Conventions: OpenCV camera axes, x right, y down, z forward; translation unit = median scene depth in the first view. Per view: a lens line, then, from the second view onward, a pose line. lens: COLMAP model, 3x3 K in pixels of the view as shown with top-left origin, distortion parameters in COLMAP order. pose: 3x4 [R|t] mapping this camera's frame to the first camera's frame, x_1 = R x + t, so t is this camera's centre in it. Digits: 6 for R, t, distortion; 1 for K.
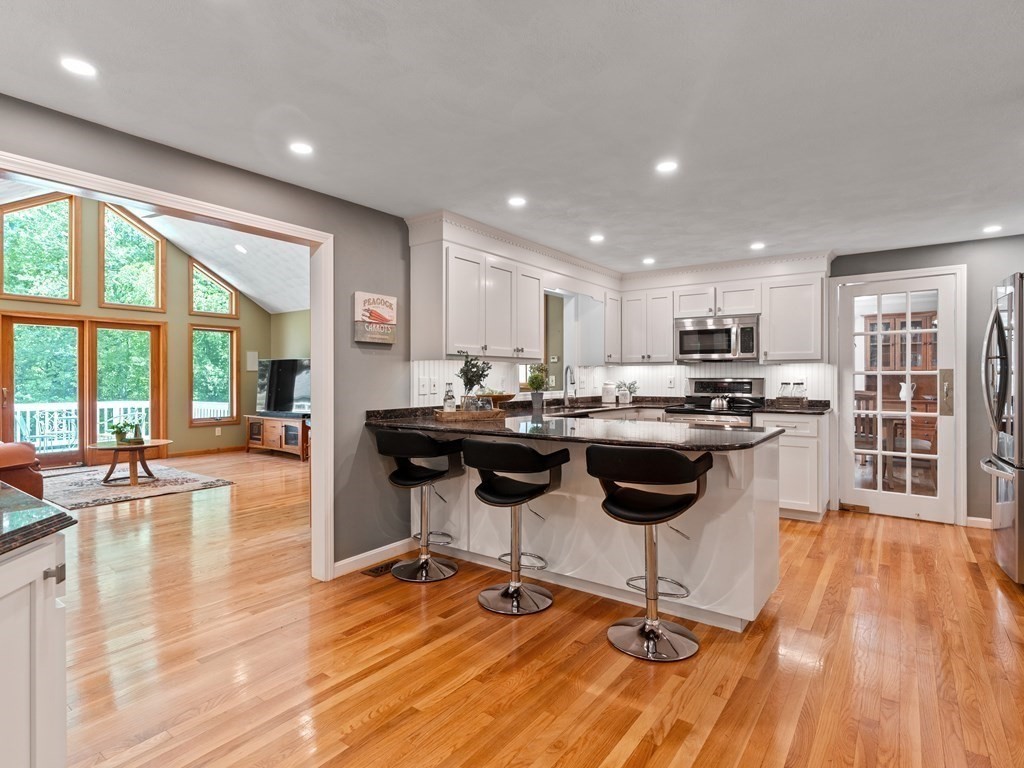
lens RADIAL K [[521.1, 0, 497.0], [0, 521.1, 376.1], [0, 0, 1]] dist [-0.009302, 0.005492]
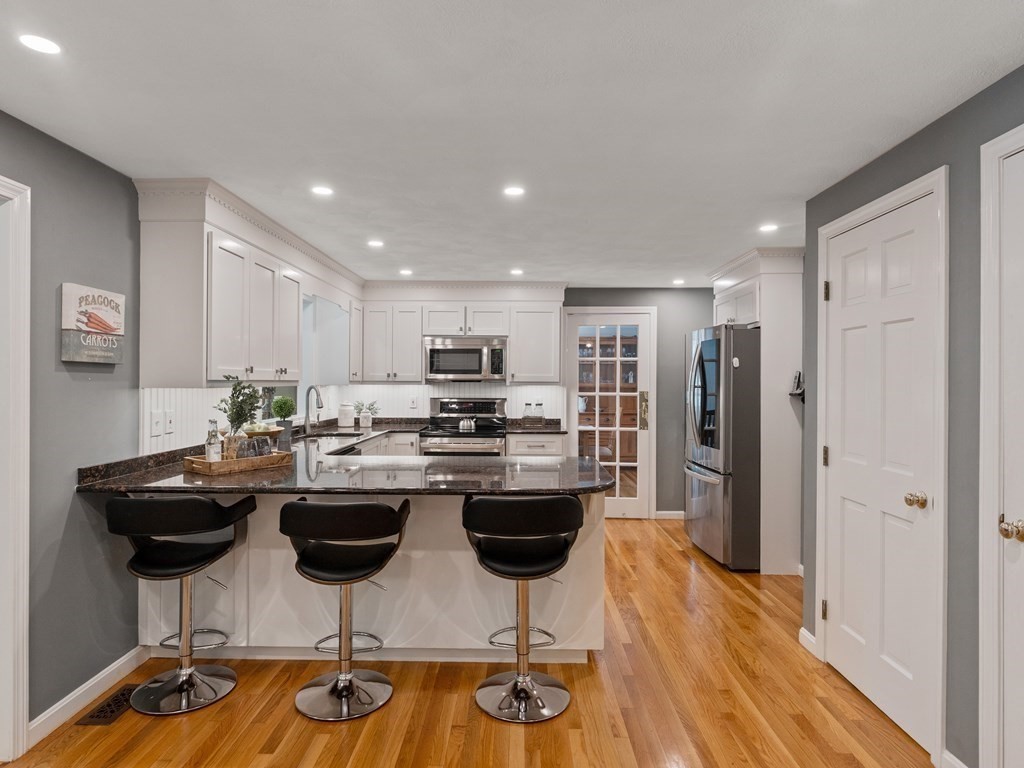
lens RADIAL K [[571.0, 0, 506.5], [0, 571.0, 384.1], [0, 0, 1]] dist [-0.000005, -0.005488]
pose [[0.820452, 0.003182, 0.571707, -0.175643], [-0.003663, 0.999993, -0.000310, -0.031631], [-0.571704, -0.001840, 0.820458, 0.096048]]
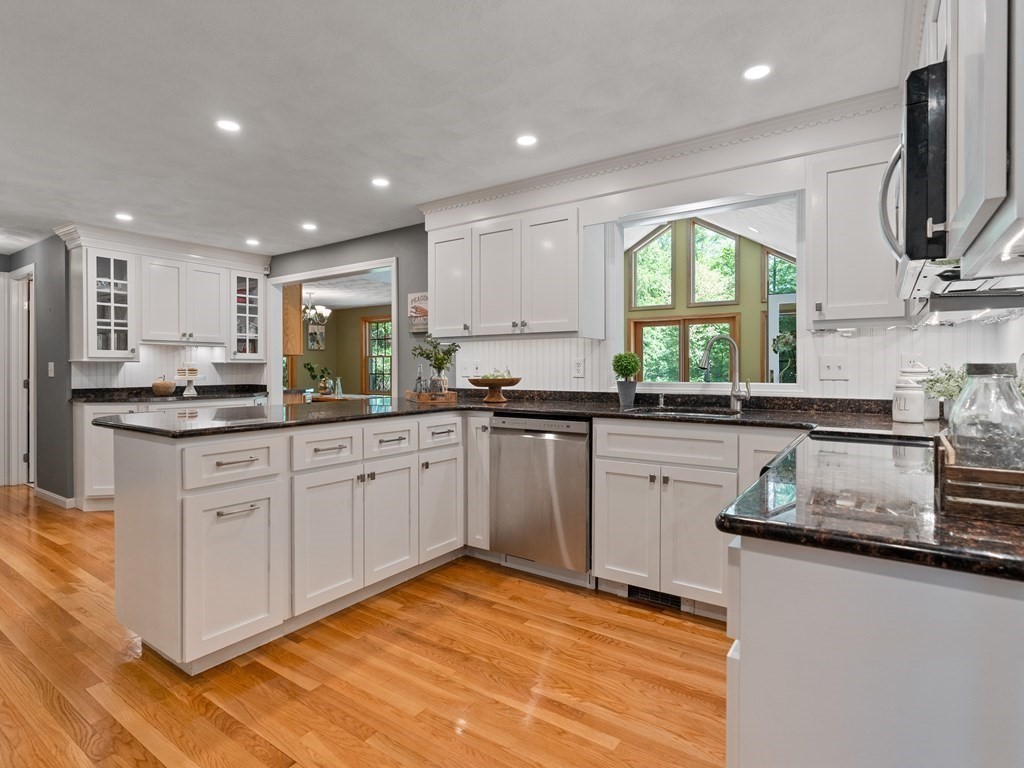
lens RADIAL K [[521.1, 0, 518.7], [0, 521.1, 377.5], [0, 0, 1]] dist [-0.009302, 0.005492]
pose [[0.046128, 0.019213, -0.998751, 0.804765], [0.004176, 0.999803, 0.019426, 0.015661], [0.998927, -0.005067, 0.046038, 0.940531]]
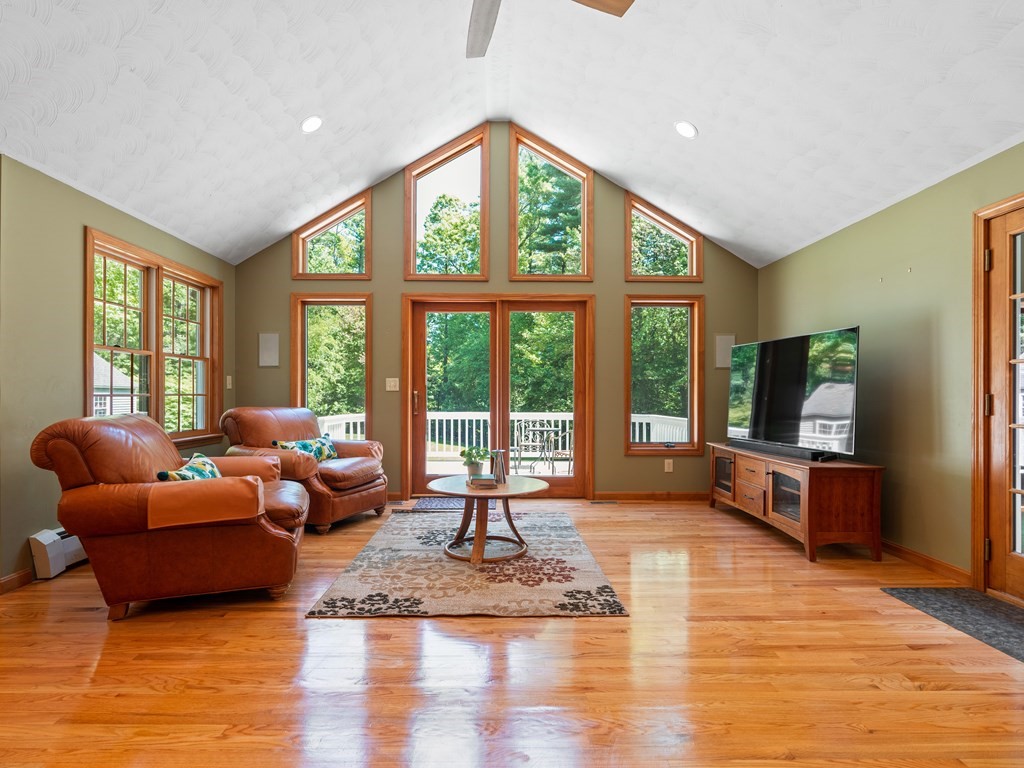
lens RADIAL K [[521.1, 0, 509.8], [0, 521.1, 394.6], [0, 0, 1]] dist [-0.009302, 0.005492]
pose [[0.613443, 0.004451, -0.789726, -0.331932], [-0.001615, 0.999989, 0.004381, 0.040112], [0.789737, -0.001412, 0.613444, 0.963768]]
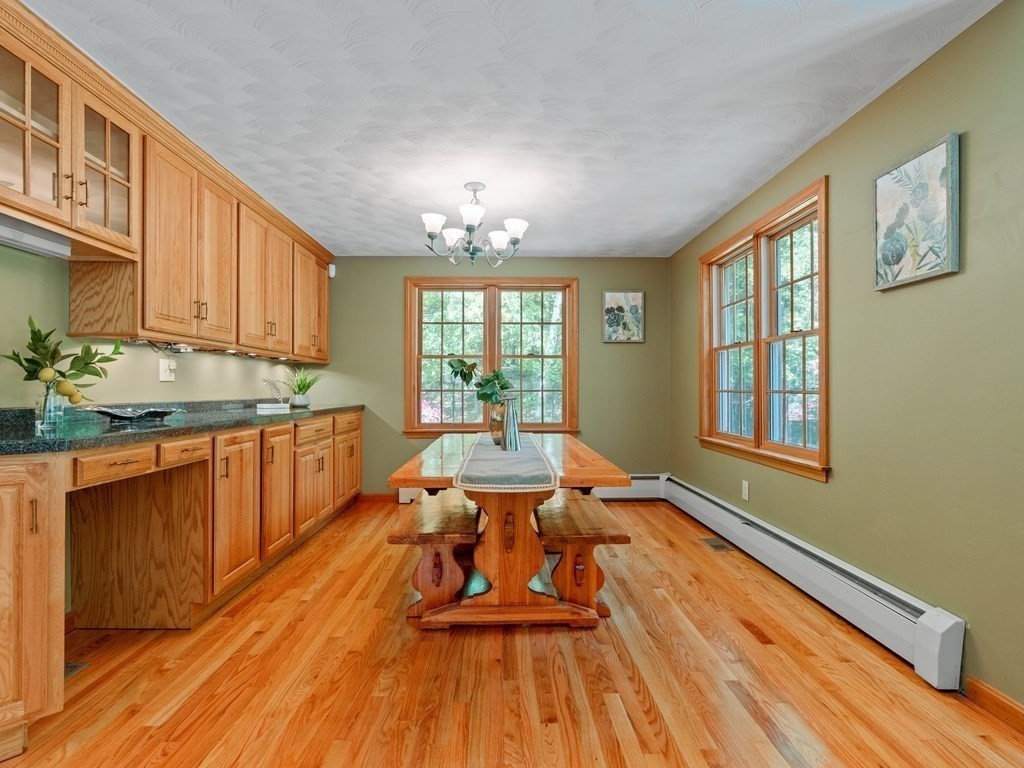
lens RADIAL K [[521.1, 0, 499.6], [0, 521.1, 390.0], [0, 0, 1]] dist [-0.009302, 0.005492]
pose [[-0.797389, 0.002068, -0.603462, -0.729002], [0.002158, 0.999998, 0.000576, 0.040183], [0.603462, -0.000843, -0.797391, 0.899246]]
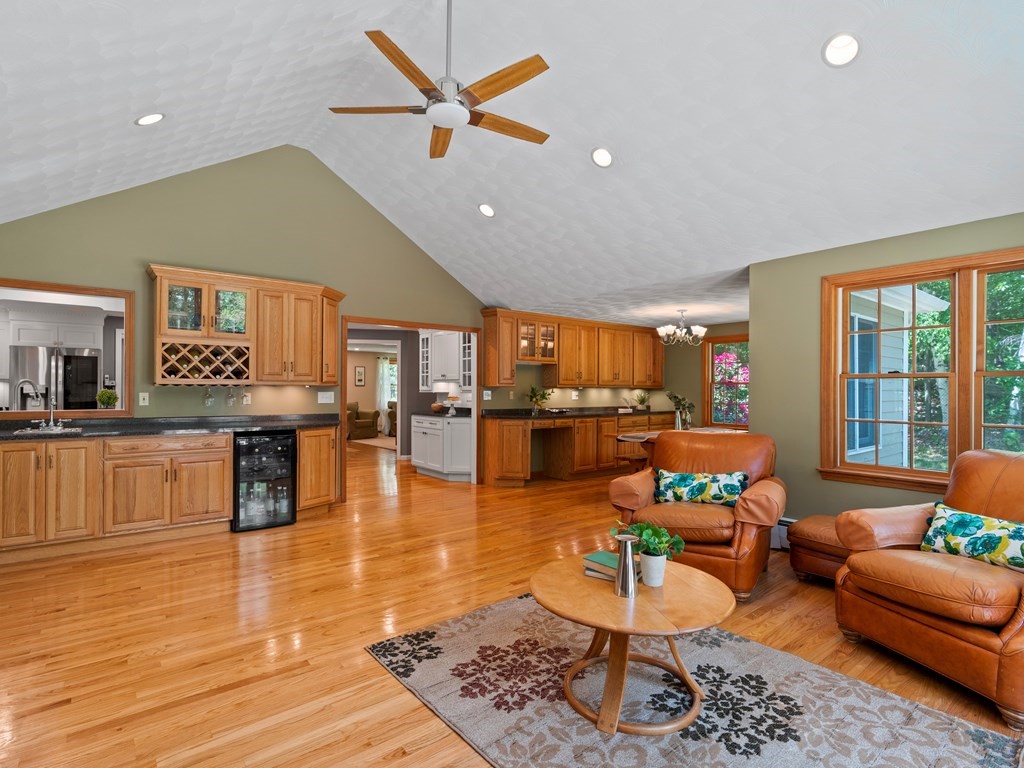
lens RADIAL K [[521.1, 0, 513.1], [0, 521.1, 389.5], [0, 0, 1]] dist [-0.009302, 0.005492]
pose [[-0.970321, -0.002583, 0.241805, -1.044794], [-0.003130, 0.999993, -0.001878, -0.006292], [-0.241799, -0.002579, -0.970323, 2.003000]]
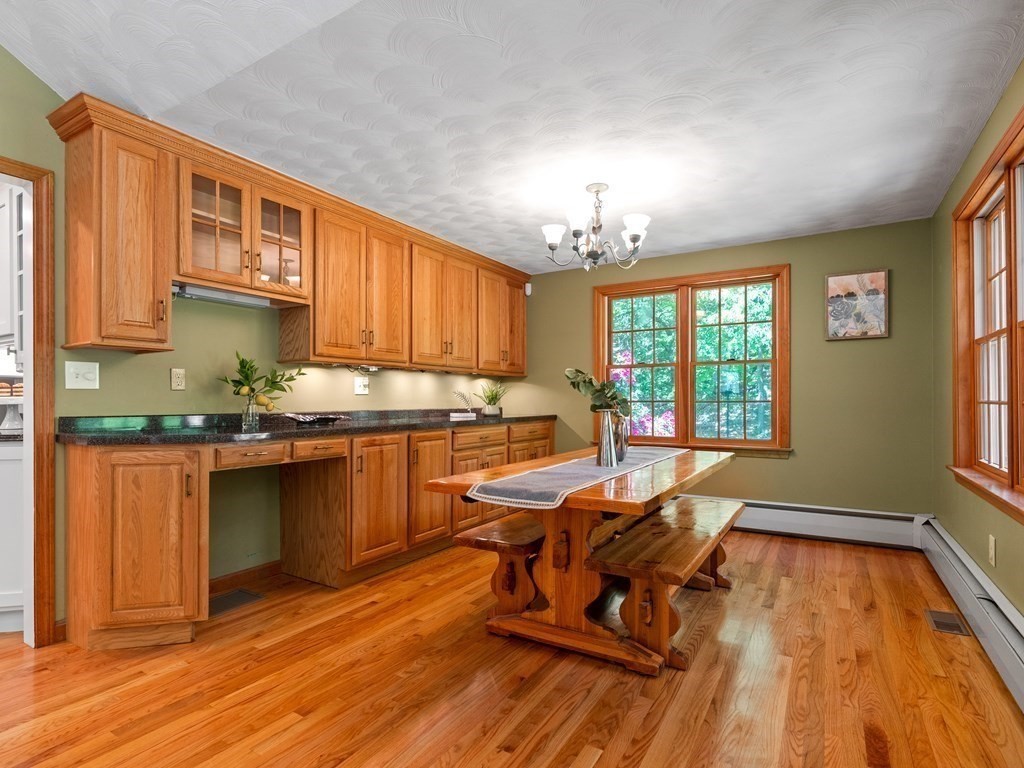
lens RADIAL K [[521.1, 0, 501.9], [0, 521.1, 401.1], [0, 0, 1]] dist [-0.009302, 0.005492]
pose [[-0.996640, 0.003505, -0.081826, -0.969104], [0.003494, 0.999994, 0.000276, 0.040060], [0.081827, -0.000011, -0.996647, 0.983348]]
